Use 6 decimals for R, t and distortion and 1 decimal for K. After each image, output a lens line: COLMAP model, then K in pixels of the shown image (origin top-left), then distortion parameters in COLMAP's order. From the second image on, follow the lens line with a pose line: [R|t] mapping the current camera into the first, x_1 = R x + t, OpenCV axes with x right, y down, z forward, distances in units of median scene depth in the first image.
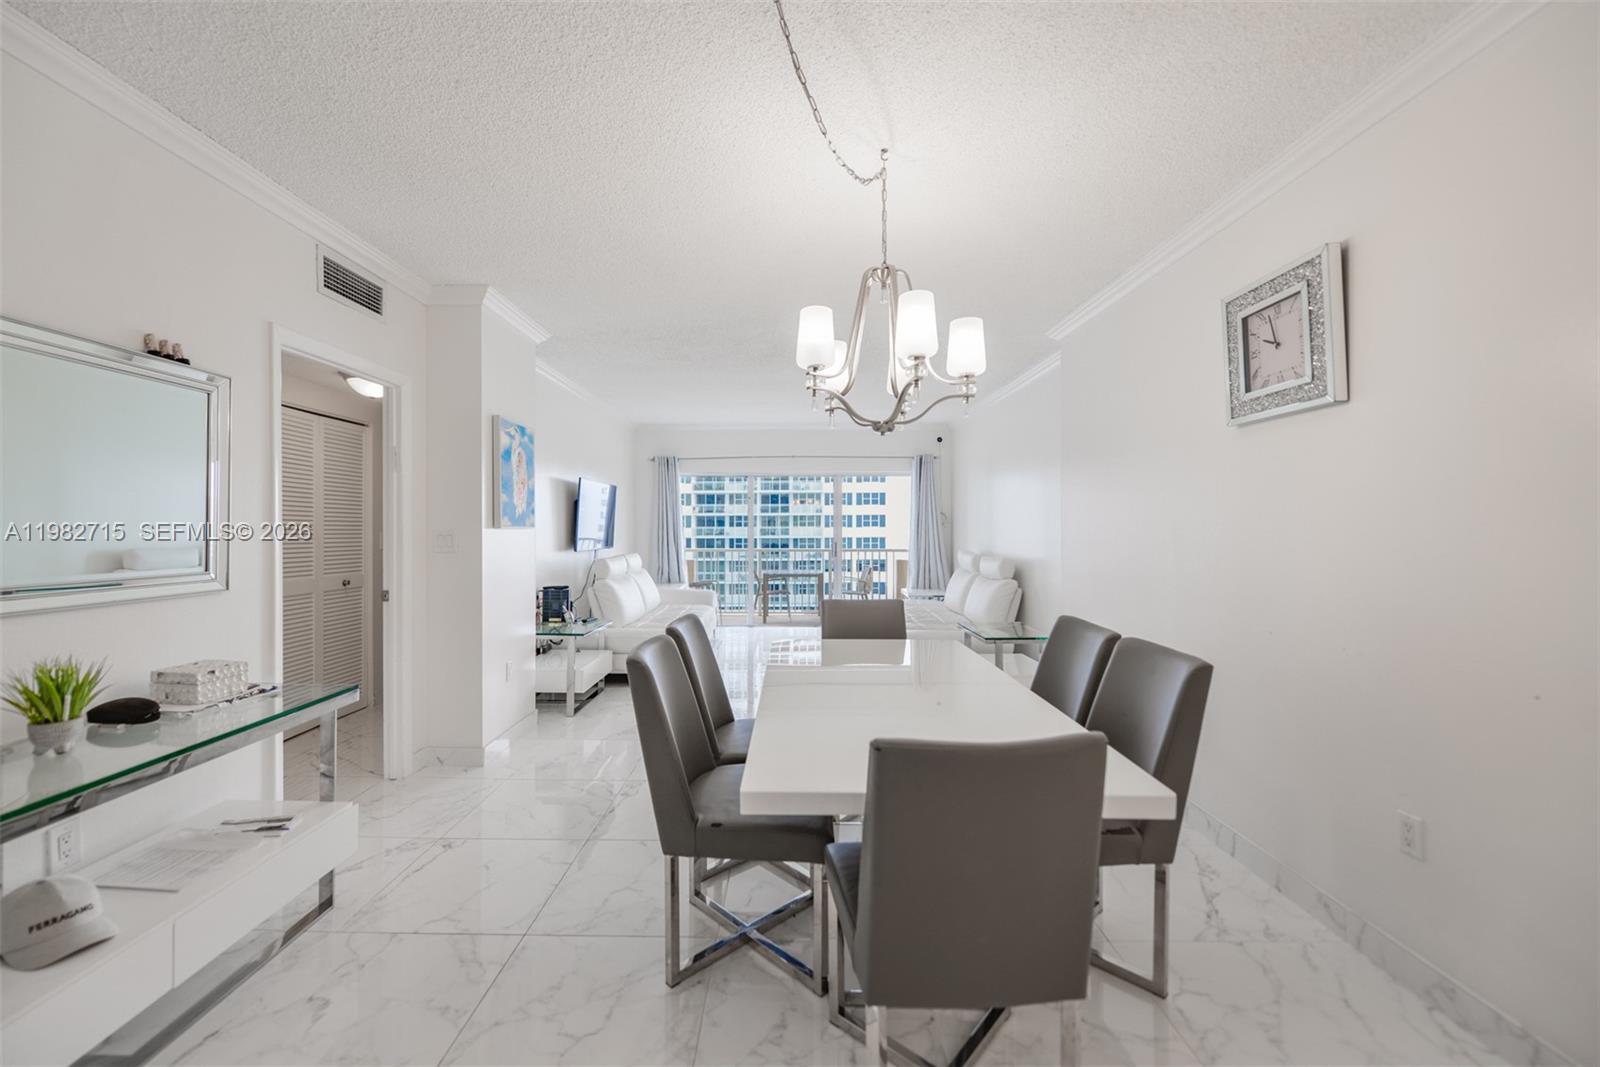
lens RADIAL K [[634.8, 0, 784.5], [0, 634.8, 527.0], [0, 0, 1]] dist [0.001770, -0.003088]
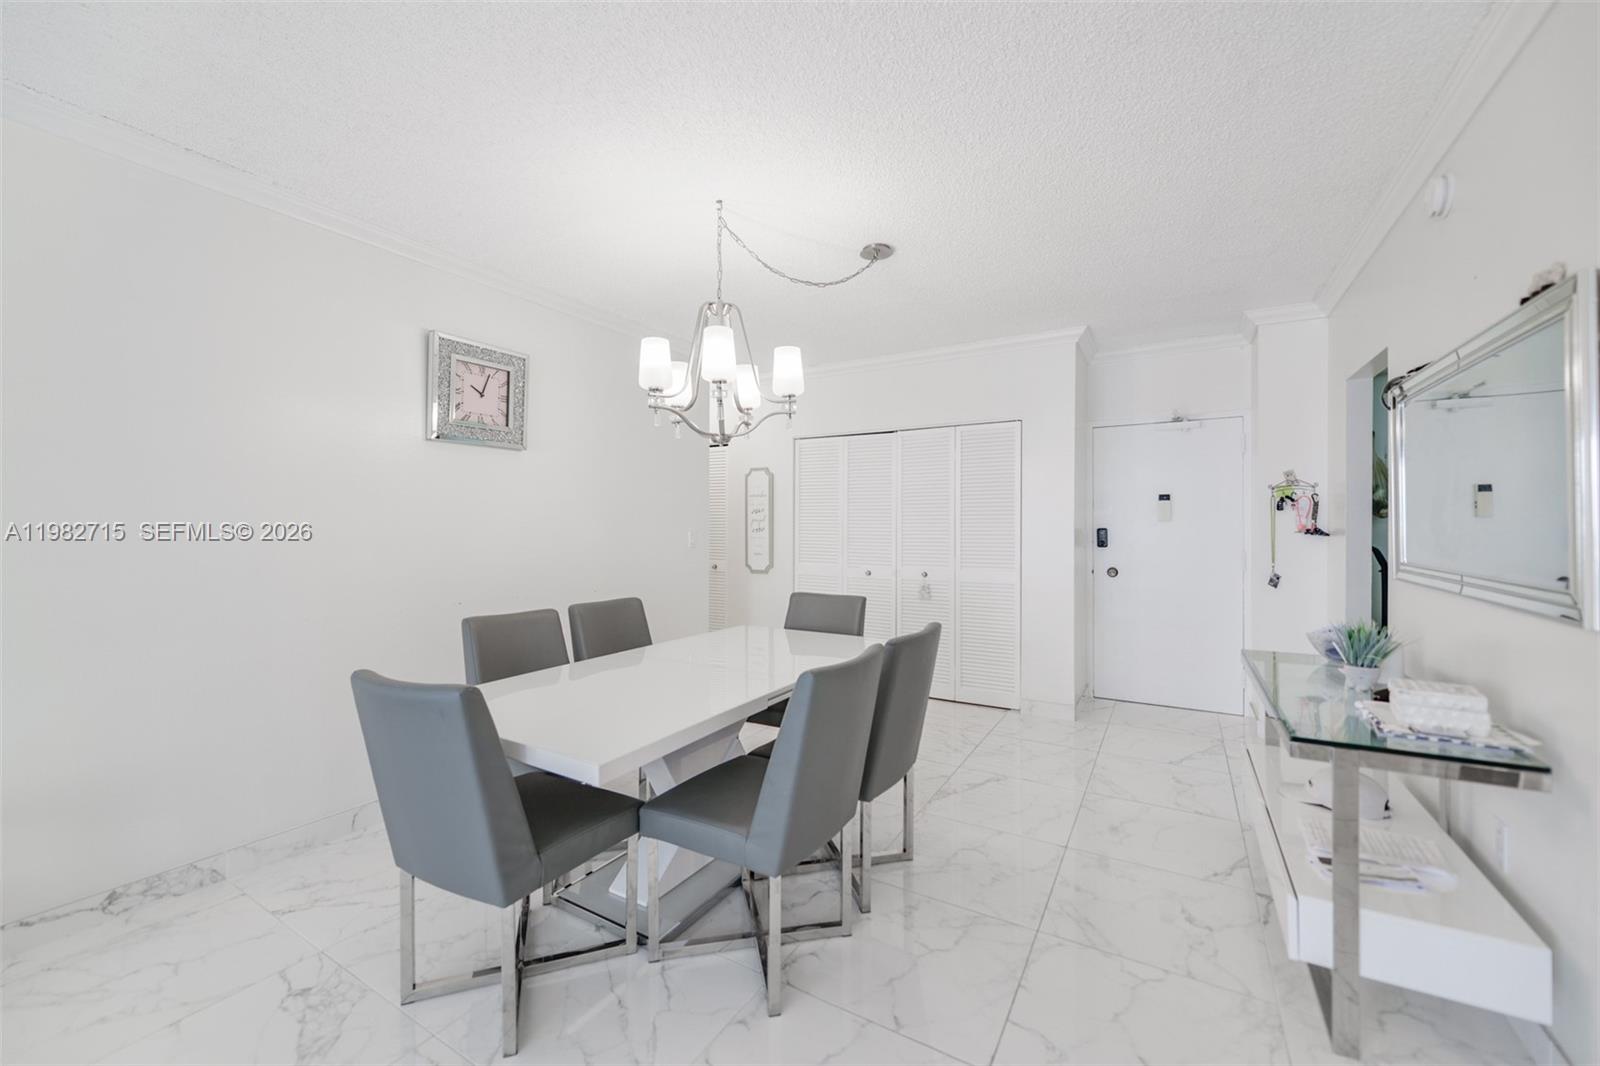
lens RADIAL K [[633.0, 0, 791.6], [0, 633.0, 526.9], [0, 0, 1]] dist [-0.000700, -0.000460]
pose [[-0.860442, -0.000389, 0.509548, -0.149941], [0.000460, 0.999999, 0.001541, 0.000701], [-0.509548, 0.001560, -0.860441, 0.524923]]
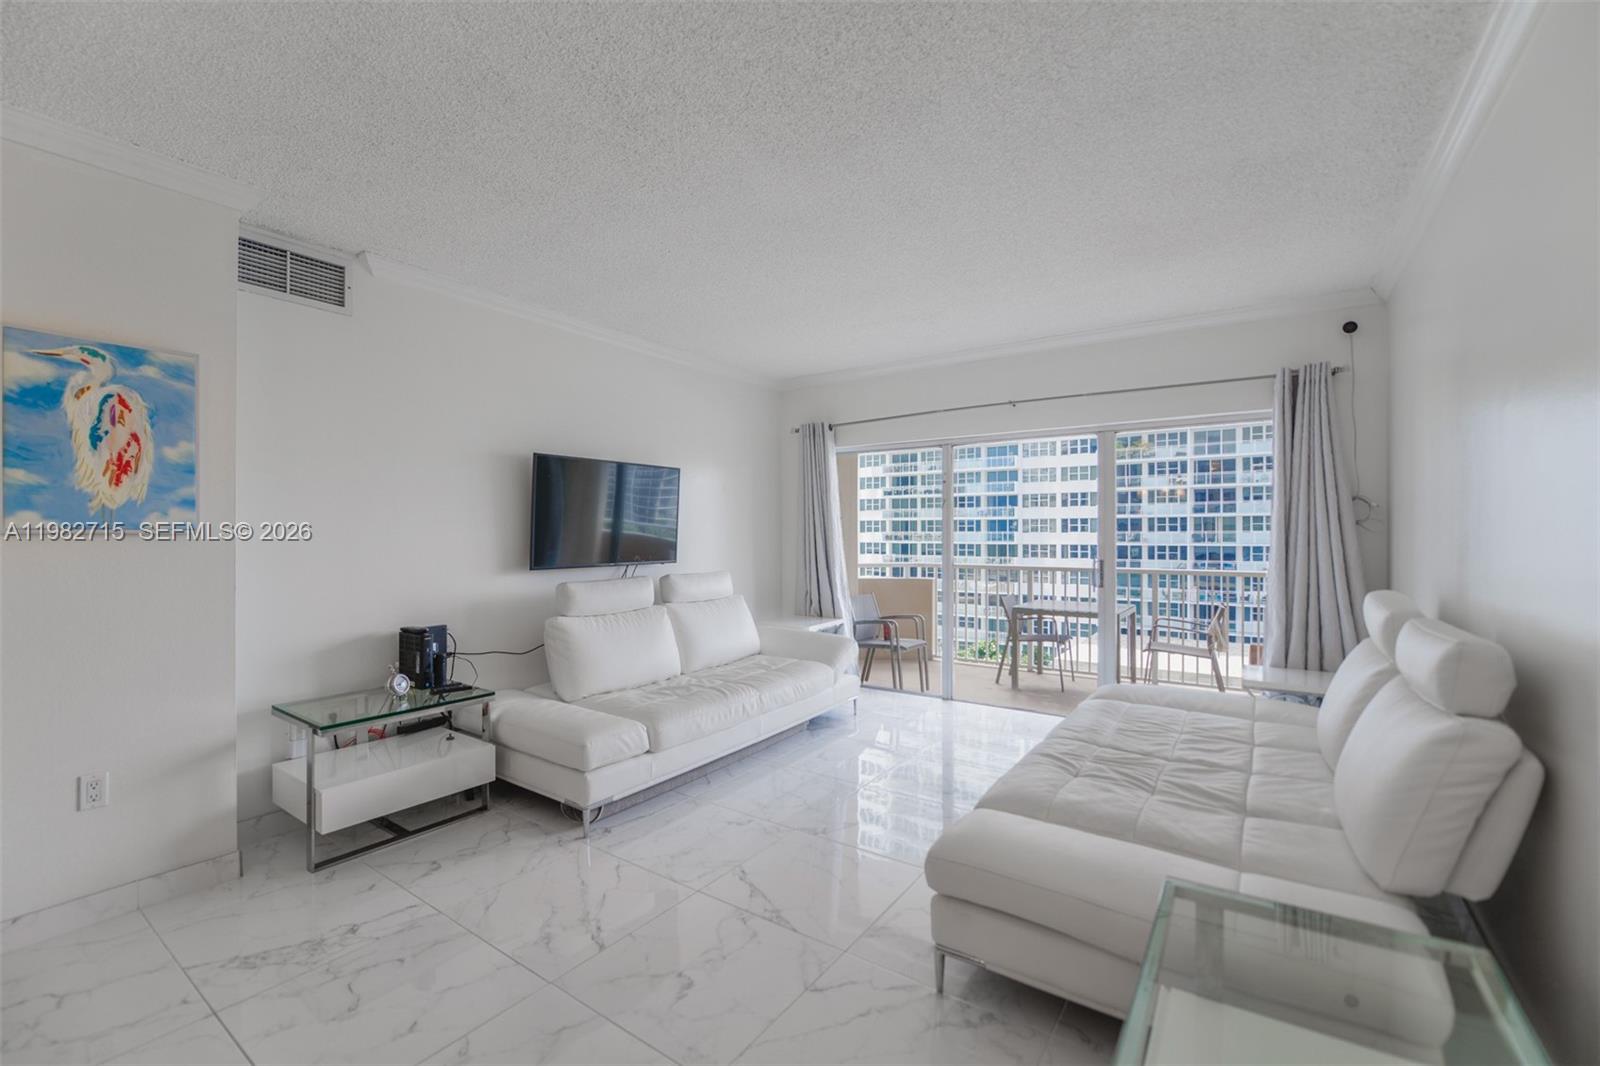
lens RADIAL K [[673.4, 0, 792.4], [0, 673.4, 535.4], [0, 0, 1]] dist [-0.009727, -0.004925]
pose [[0.826622, 0.001722, -0.562755, 0.186518], [0.001240, 0.999987, 0.004881, 0.000702], [0.562756, -0.004732, 0.826609, 0.414935]]
